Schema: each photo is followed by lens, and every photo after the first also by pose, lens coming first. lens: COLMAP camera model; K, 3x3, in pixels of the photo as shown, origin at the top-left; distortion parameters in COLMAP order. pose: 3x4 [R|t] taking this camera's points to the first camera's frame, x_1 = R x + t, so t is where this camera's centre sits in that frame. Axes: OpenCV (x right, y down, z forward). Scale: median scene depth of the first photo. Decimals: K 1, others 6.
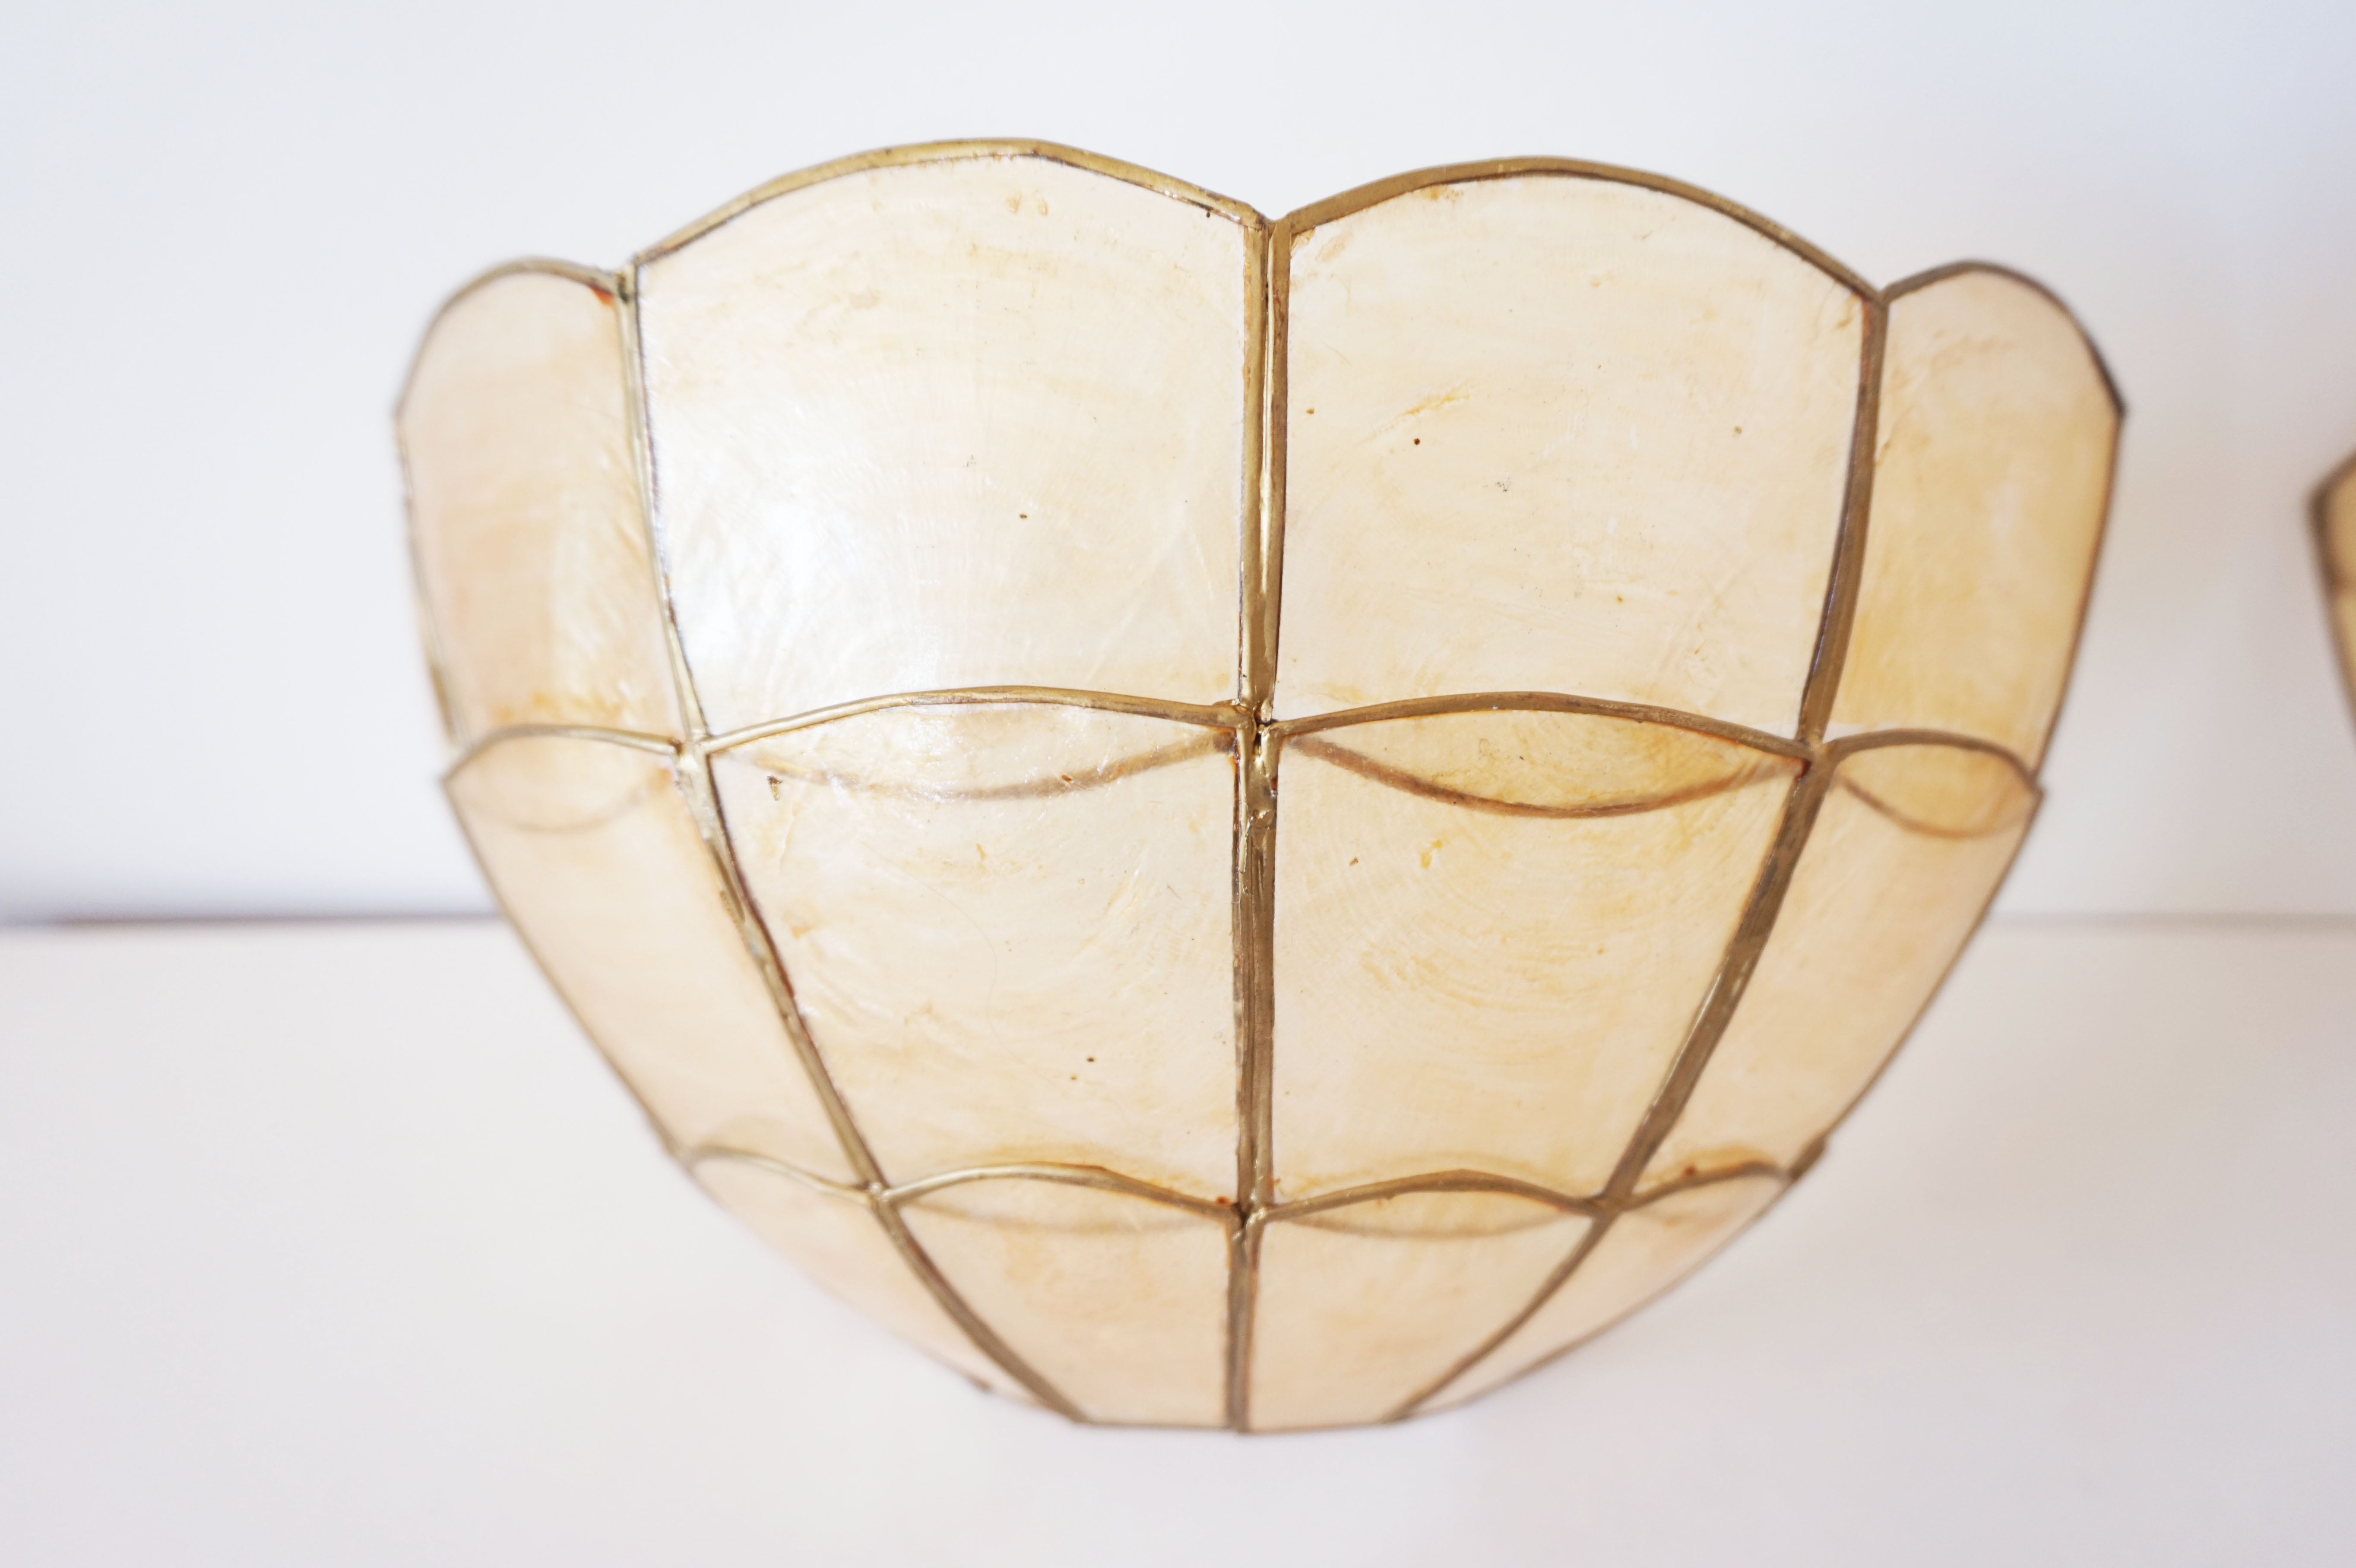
lens RADIAL K [[1989.0, 0, 1160.5], [0, 1989.0, 775.5], [0, 0, 1]] dist [0.007236, 0.007679]
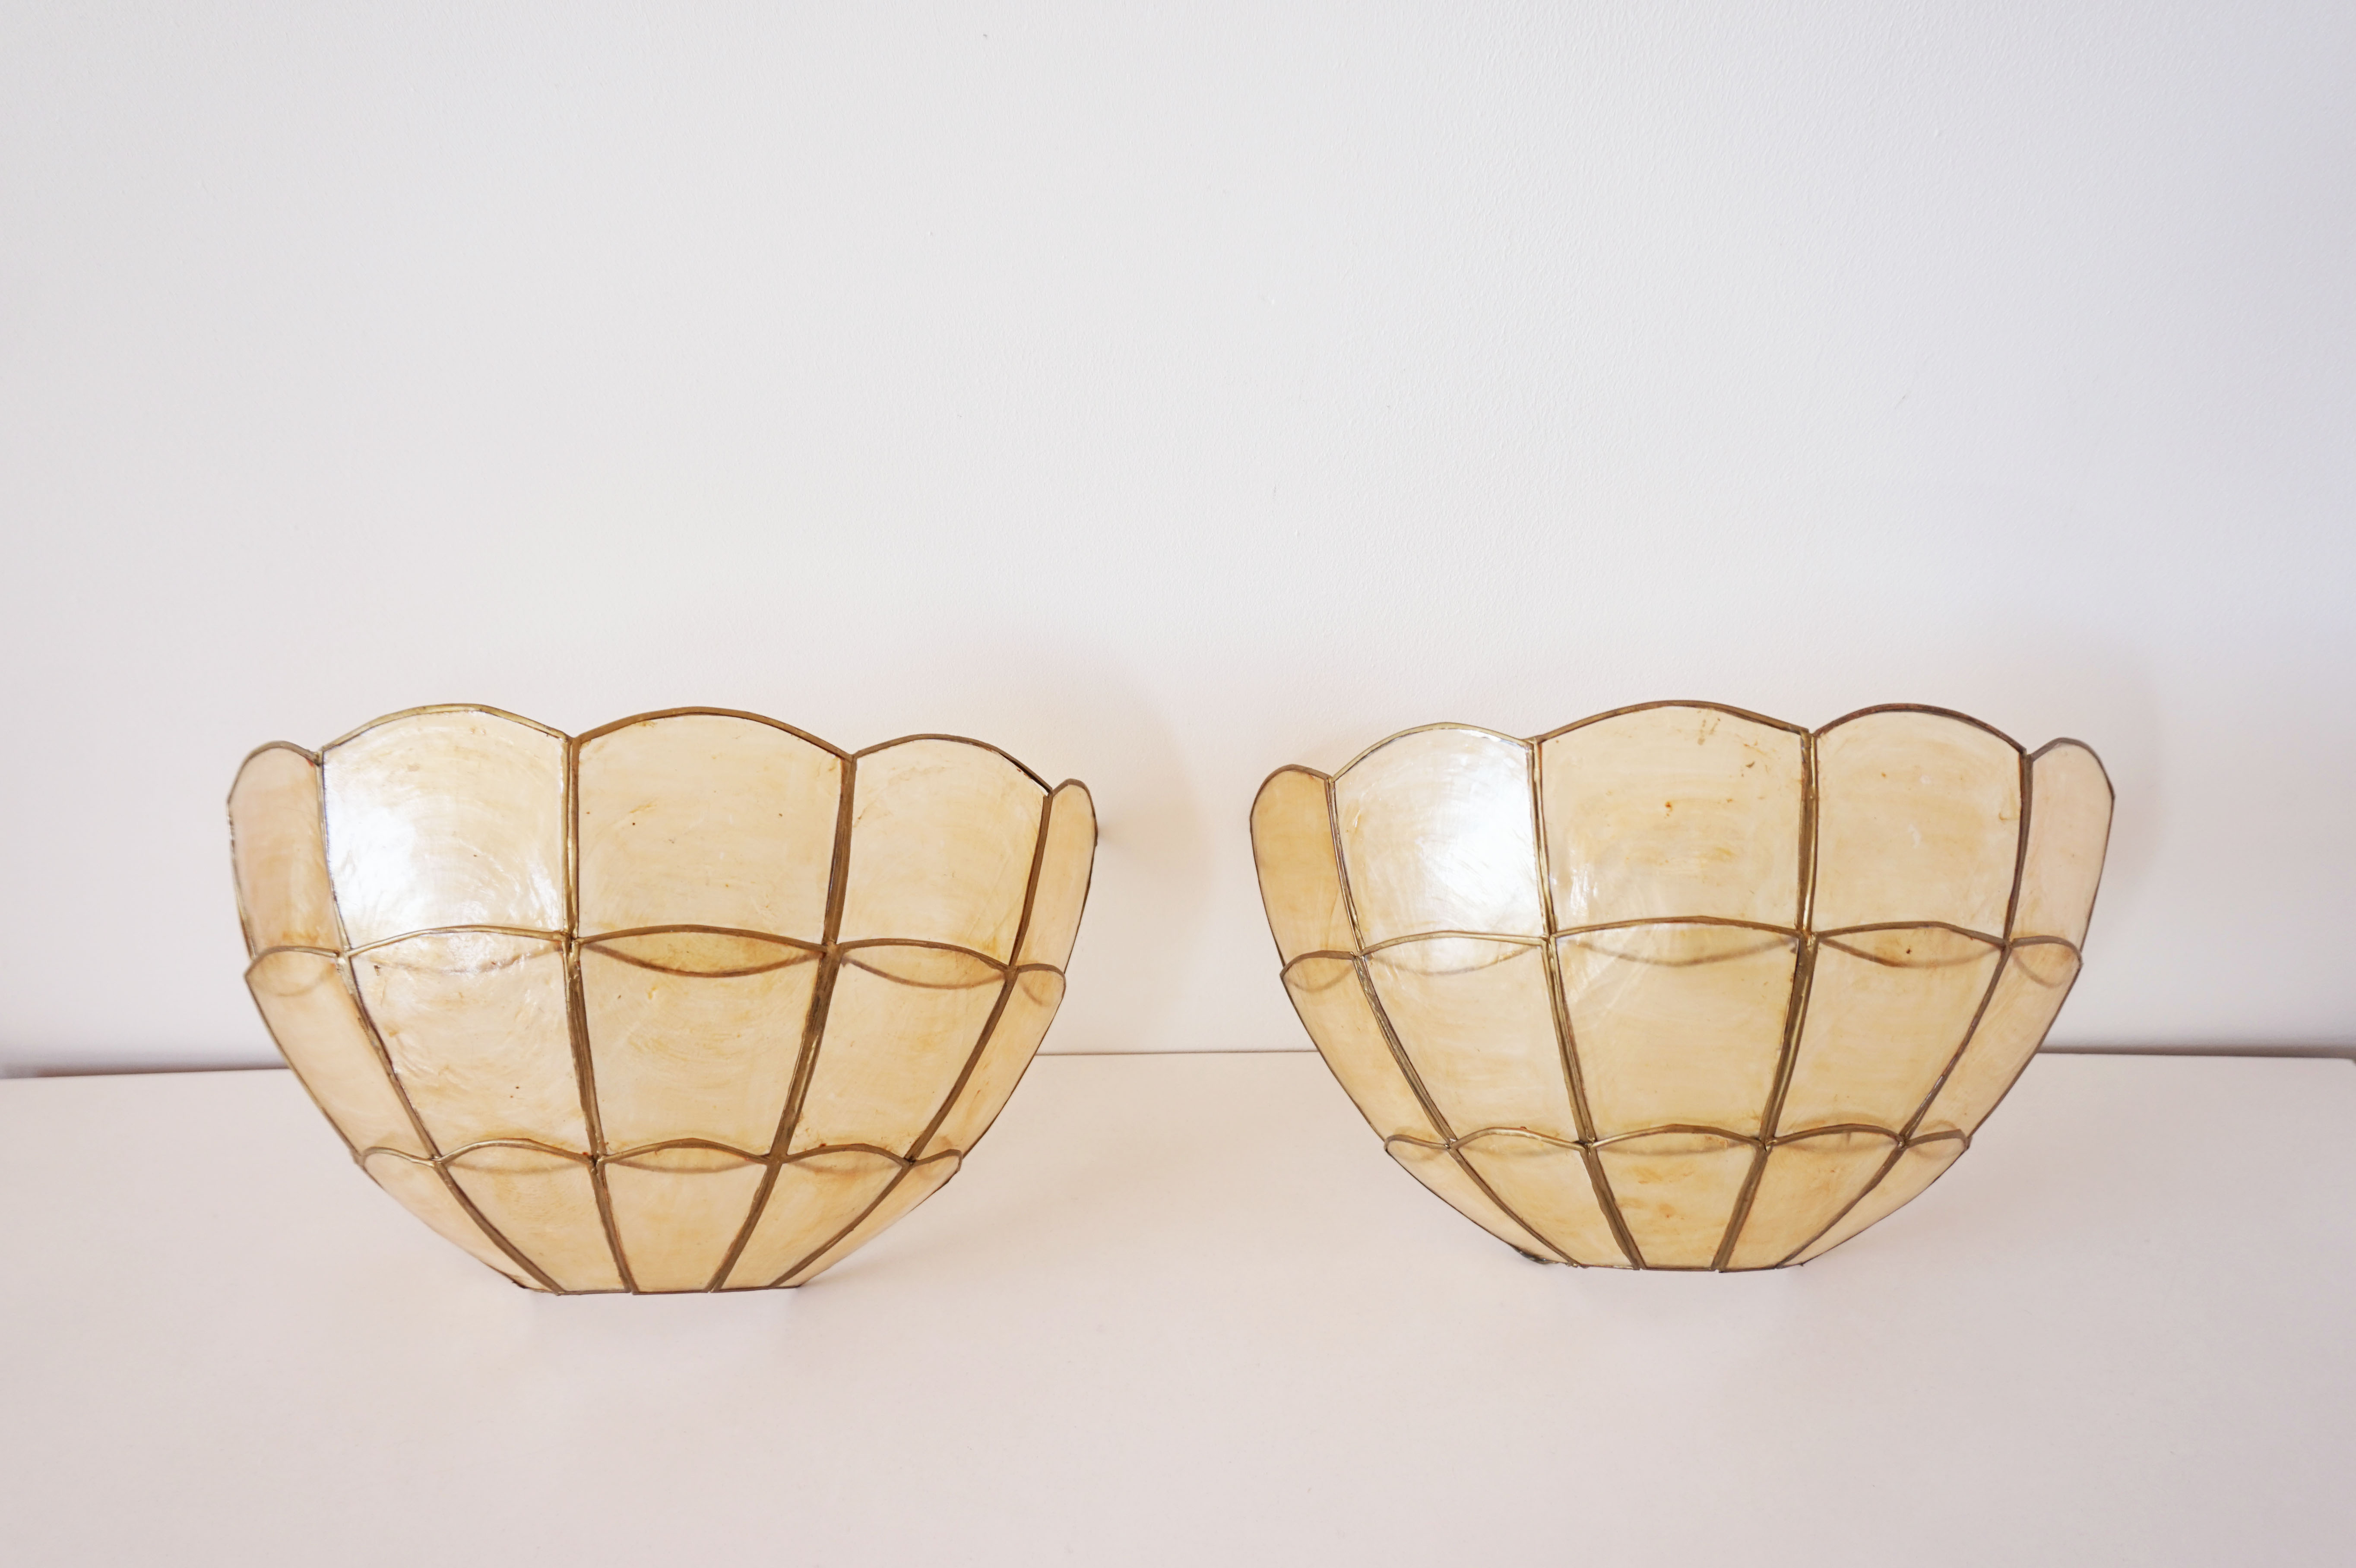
lens RADIAL K [[2023.1, 0, 1178.0], [0, 2023.1, 784.0], [0, 0, 1]] dist [-0.002593, 0.005534]
pose [[0.999296, -0.013241, 0.035099, 0.671011], [0.017073, 0.993650, -0.111215, 0.069399], [-0.033403, 0.111736, 0.993176, -1.428918]]
